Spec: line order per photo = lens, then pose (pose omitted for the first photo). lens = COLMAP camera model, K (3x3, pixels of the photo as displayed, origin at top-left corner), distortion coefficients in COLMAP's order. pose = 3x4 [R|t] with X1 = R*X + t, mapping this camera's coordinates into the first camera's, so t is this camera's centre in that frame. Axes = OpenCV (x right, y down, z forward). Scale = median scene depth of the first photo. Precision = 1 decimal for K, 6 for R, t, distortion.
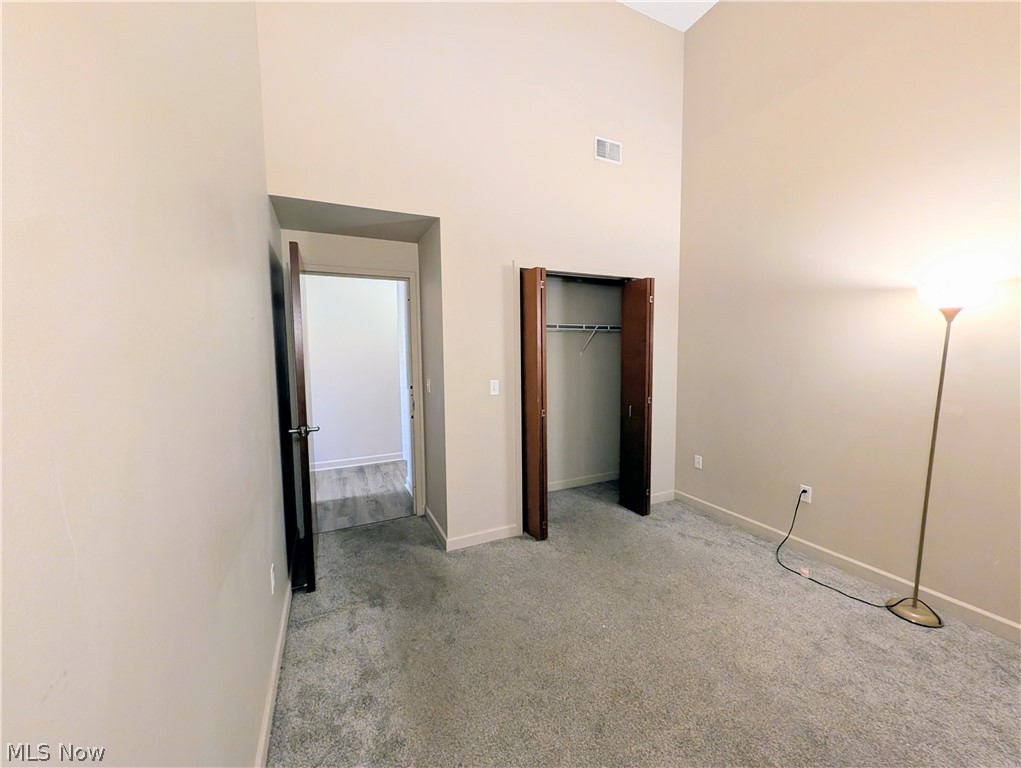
lens RADIAL K [[389.2, 0, 510.5], [0, 389.2, 384.0], [0, 0, 1]] dist [-0.000623, -0.000019]
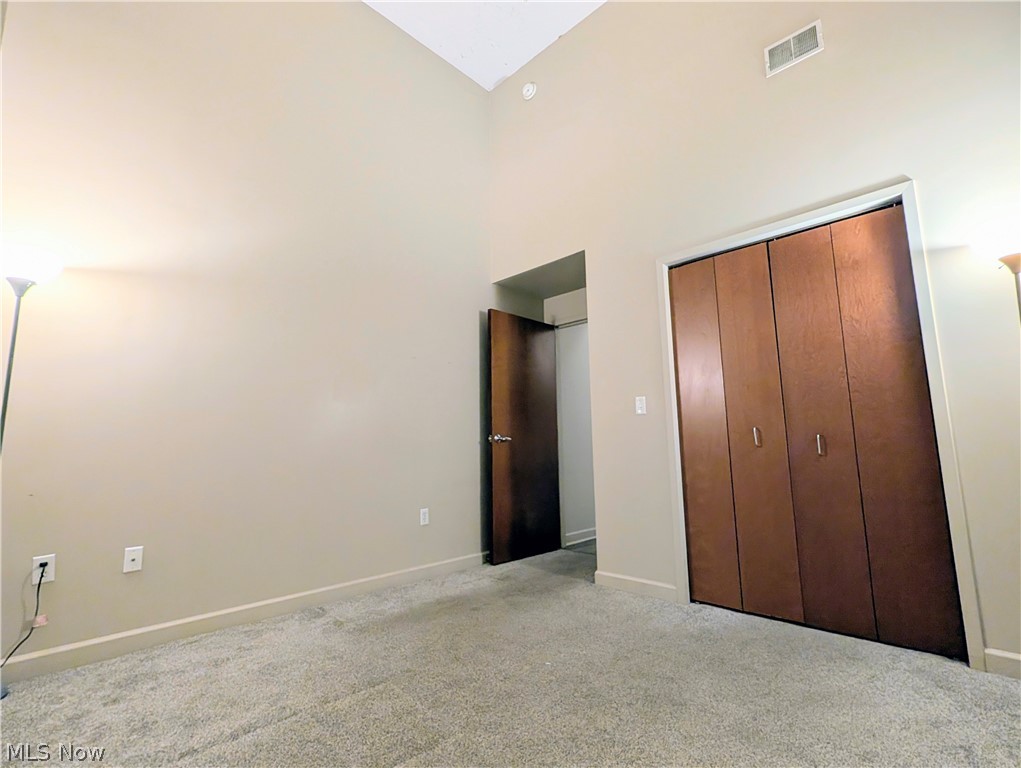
lens RADIAL K [[475.6, 0, 507.9], [0, 475.6, 379.9], [0, 0, 1]] dist [-0.001336, 0.000055]
pose [[0.351805, -0.128273, -0.927243, 1.094290], [-0.064075, 0.984943, -0.160566, 0.184035], [0.933878, 0.115901, 0.338289, 0.464839]]
